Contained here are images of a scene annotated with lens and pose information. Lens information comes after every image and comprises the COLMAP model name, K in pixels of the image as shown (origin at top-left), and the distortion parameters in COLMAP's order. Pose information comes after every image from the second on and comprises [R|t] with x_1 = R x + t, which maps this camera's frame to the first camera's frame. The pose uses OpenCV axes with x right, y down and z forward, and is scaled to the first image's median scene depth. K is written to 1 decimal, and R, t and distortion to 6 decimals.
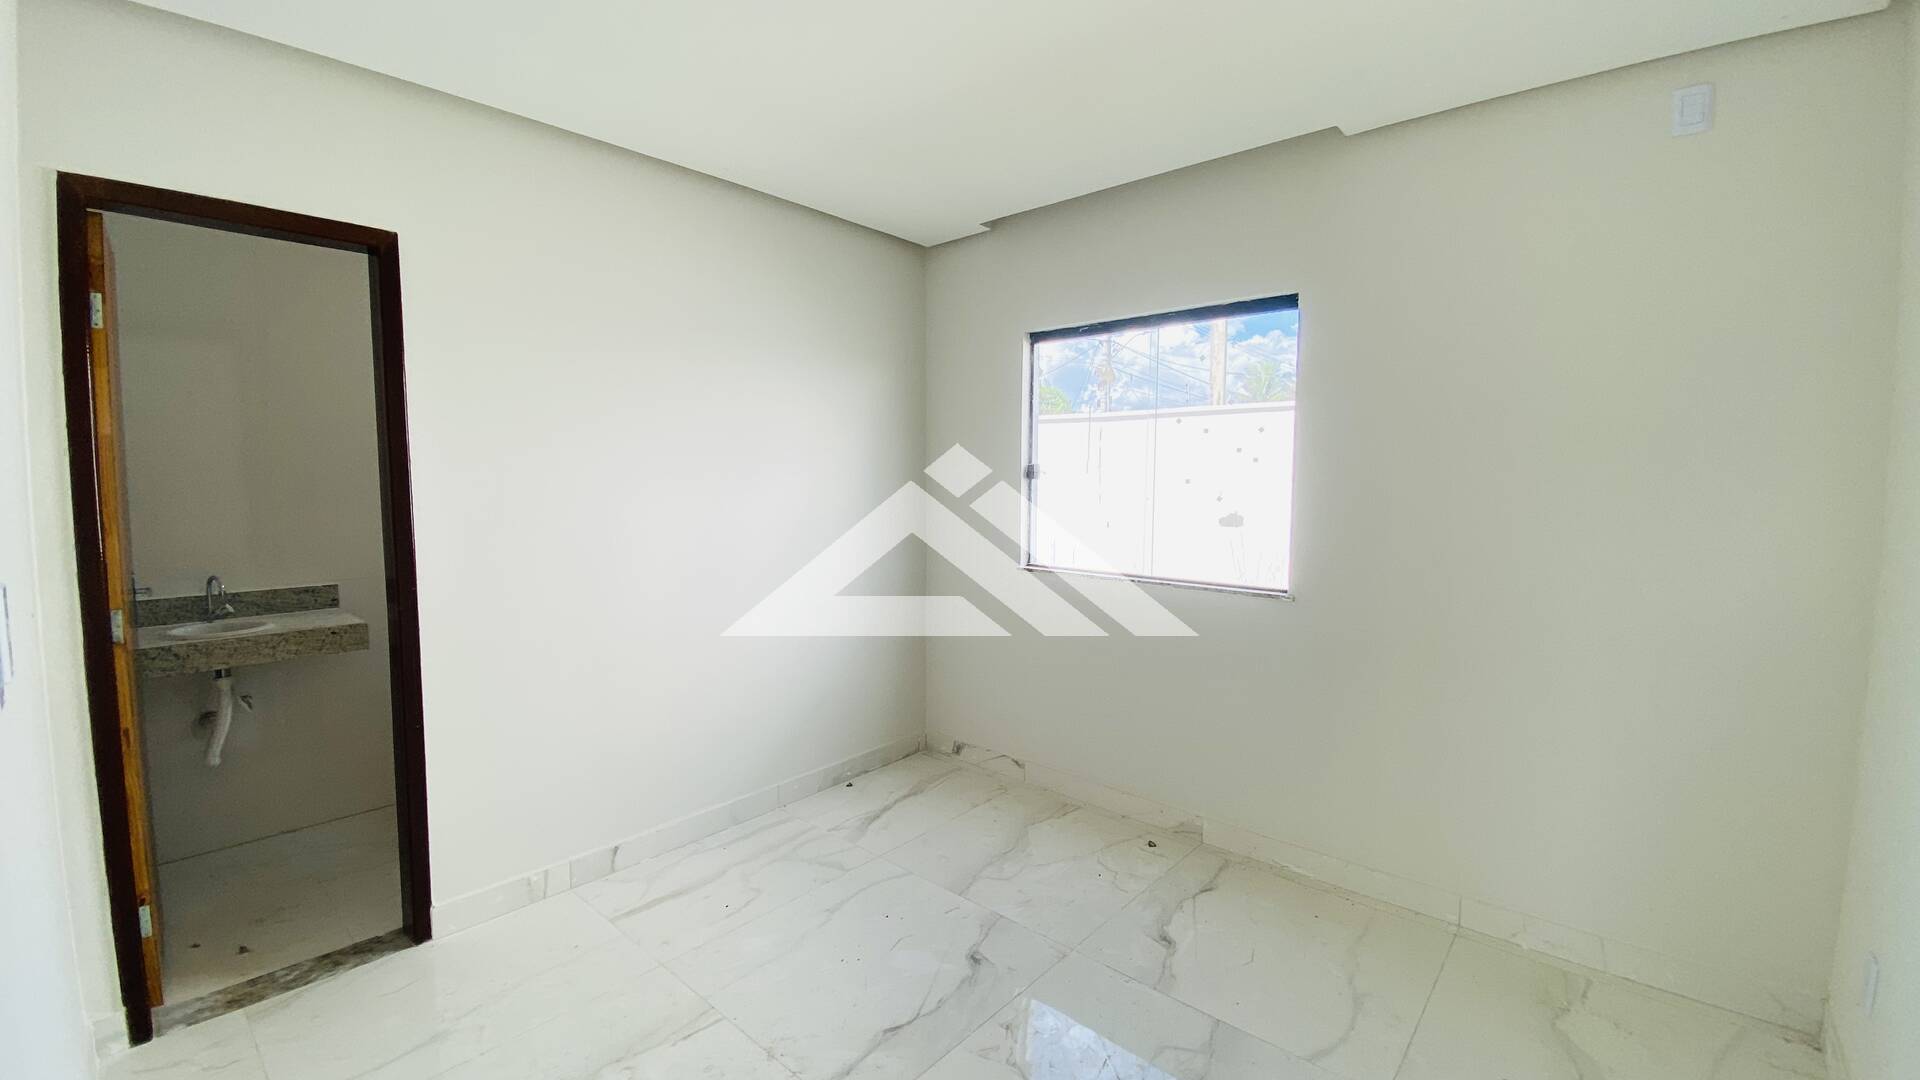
lens RADIAL K [[773.6, 0, 961.8], [0, 773.6, 536.8], [0, 0, 1]] dist [0.019792, -0.019211]
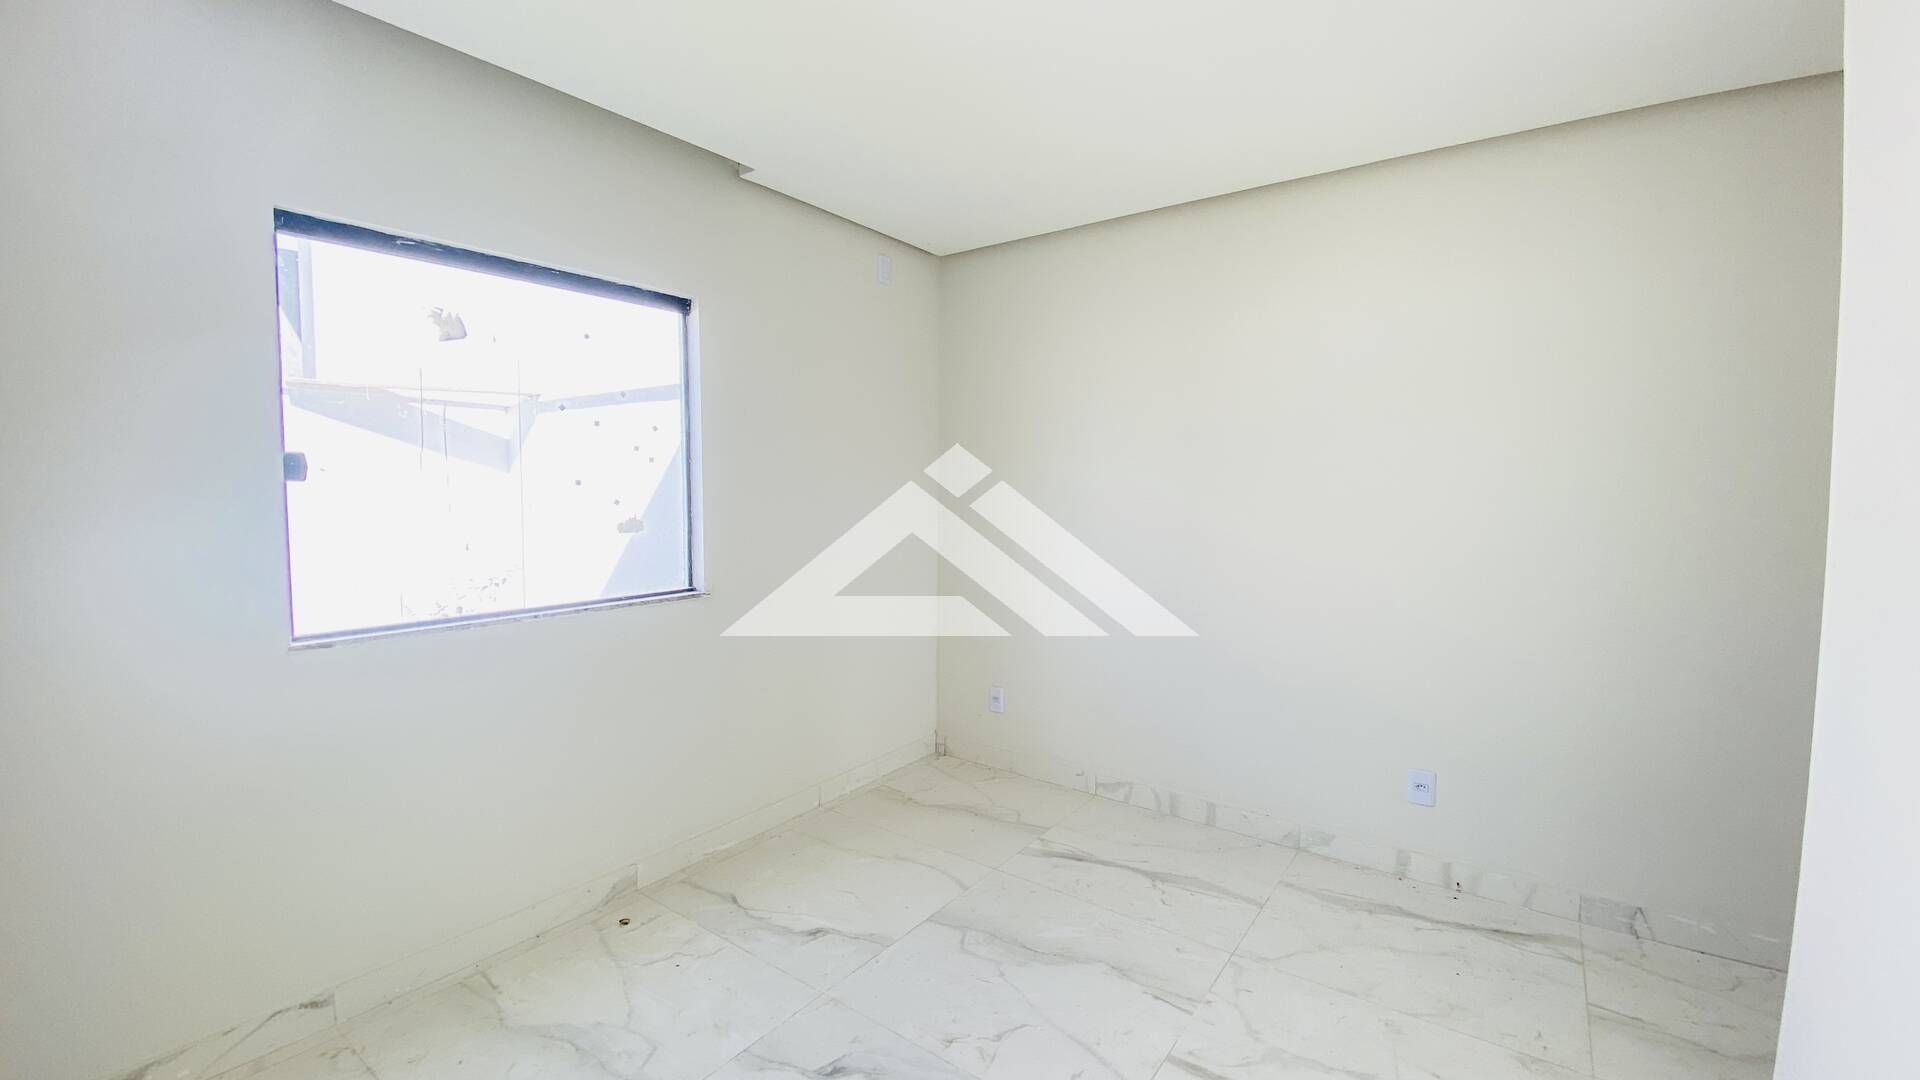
lens RADIAL K [[773.6, 0, 961.8], [0, 773.6, 536.8], [0, 0, 1]] dist [0.019792, -0.019211]
pose [[-0.089371, -0.073696, 0.993268, -0.944057], [0.076013, 0.993846, 0.080578, -0.082662], [-0.993094, 0.082703, -0.083219, 1.106470]]
